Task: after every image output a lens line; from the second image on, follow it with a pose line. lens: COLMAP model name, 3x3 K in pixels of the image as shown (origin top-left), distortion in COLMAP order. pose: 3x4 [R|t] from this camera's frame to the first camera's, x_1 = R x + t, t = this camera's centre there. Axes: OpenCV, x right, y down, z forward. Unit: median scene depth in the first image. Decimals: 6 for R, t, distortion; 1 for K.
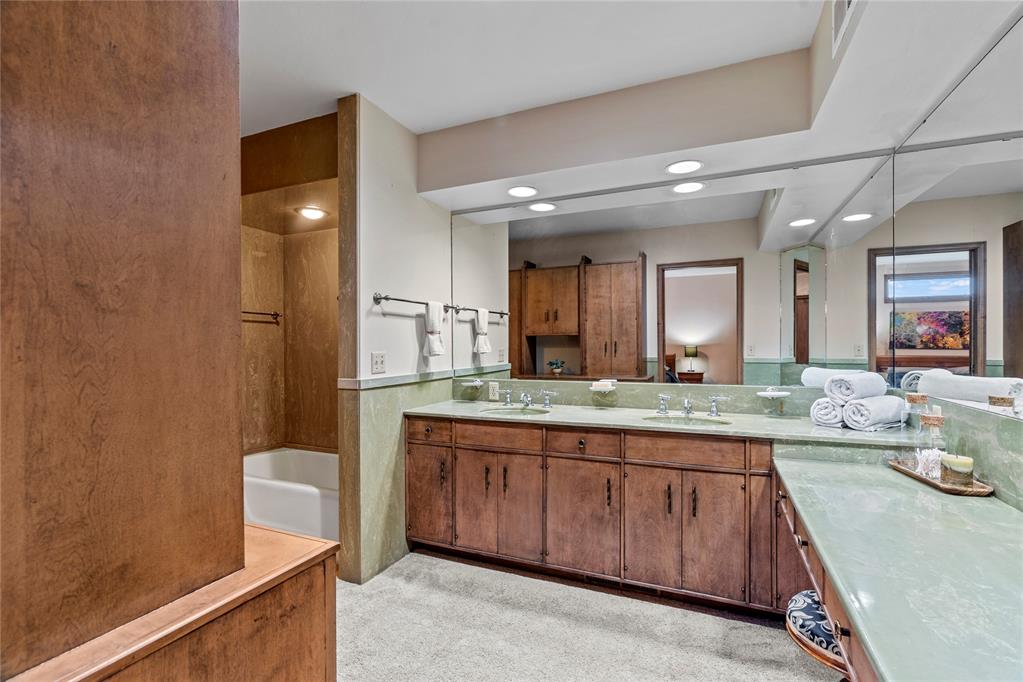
lens RADIAL K [[464.8, 0, 508.8], [0, 464.8, 344.8], [0, 0, 1]] dist [0.002439, 0.000217]
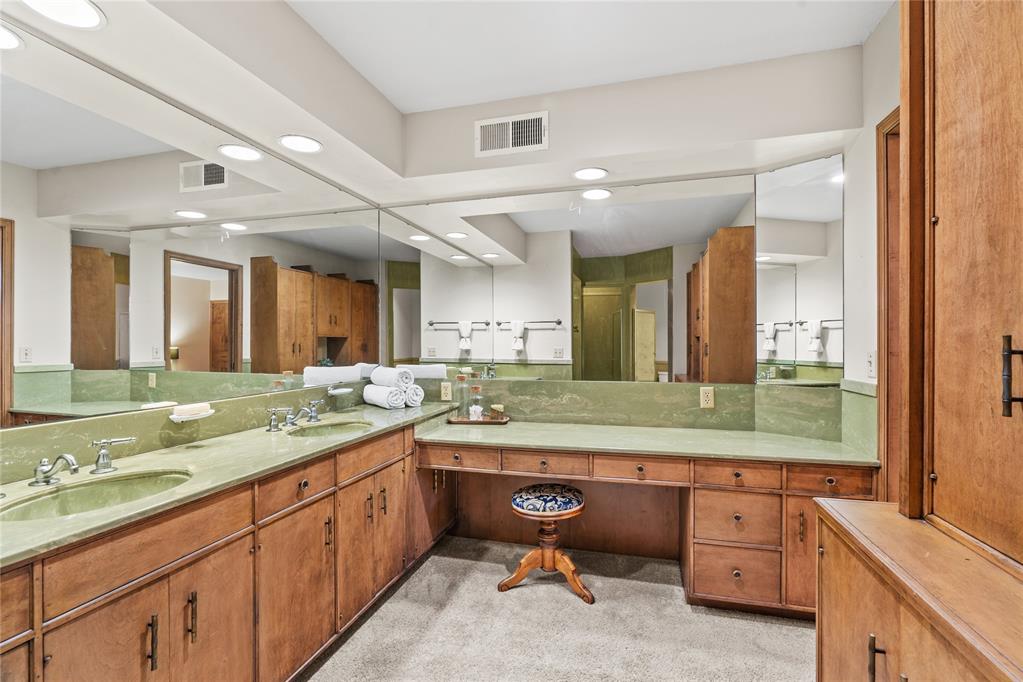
lens RADIAL K [[464.8, 0, 507.8], [0, 464.8, 344.5], [0, 0, 1]] dist [0.002439, 0.000217]
pose [[-0.148788, 0.006135, 0.988850, -0.556611], [-0.000501, 0.999980, -0.006279, 0.002068], [-0.988869, -0.001430, -0.148782, 0.752355]]
